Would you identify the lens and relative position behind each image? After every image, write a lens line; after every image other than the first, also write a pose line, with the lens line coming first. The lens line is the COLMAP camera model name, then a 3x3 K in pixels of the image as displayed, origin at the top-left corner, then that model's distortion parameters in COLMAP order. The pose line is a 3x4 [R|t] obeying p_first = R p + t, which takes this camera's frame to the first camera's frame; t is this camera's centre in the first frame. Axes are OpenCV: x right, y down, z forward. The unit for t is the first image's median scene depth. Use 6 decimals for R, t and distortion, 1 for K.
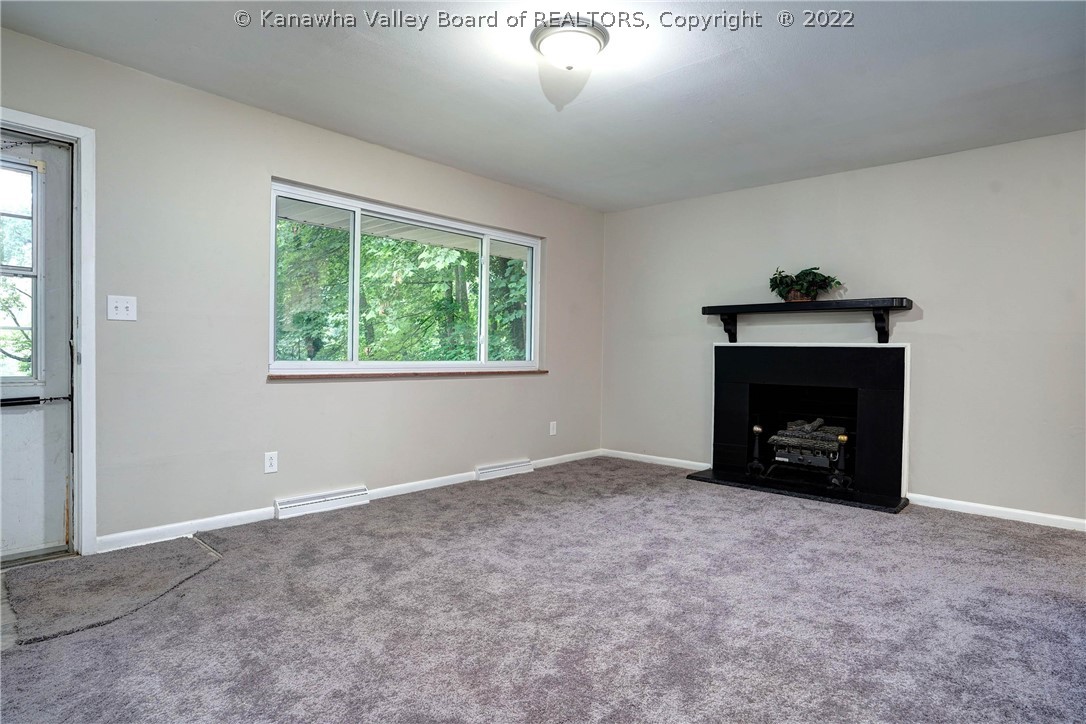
lens RADIAL K [[580.0, 0, 543.0], [0, 580.0, 362.0], [0, 0, 1]] dist [-0.034222, 0.000254]
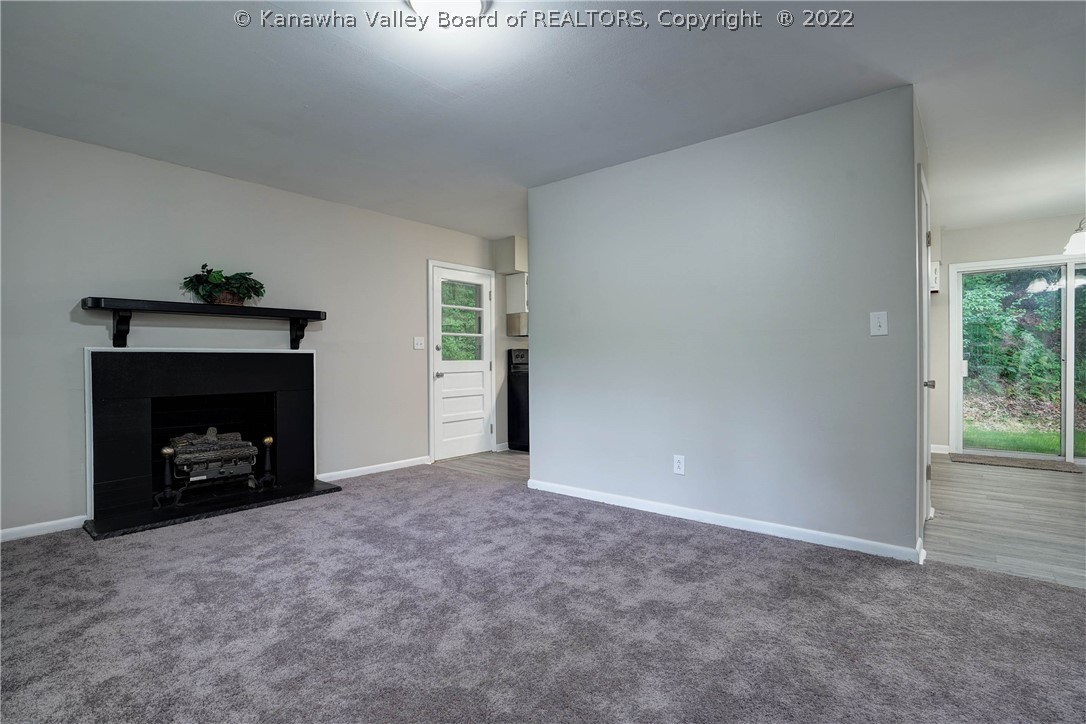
lens RADIAL K [[530.5, 0, 543.0], [0, 530.5, 362.0], [0, 0, 1]] dist [-0.049690, -0.000017]
pose [[-0.052508, -0.022371, 0.998370, -0.462019], [0.020473, 0.999515, 0.023474, -0.022006], [-0.998411, 0.021672, -0.052024, 0.562178]]
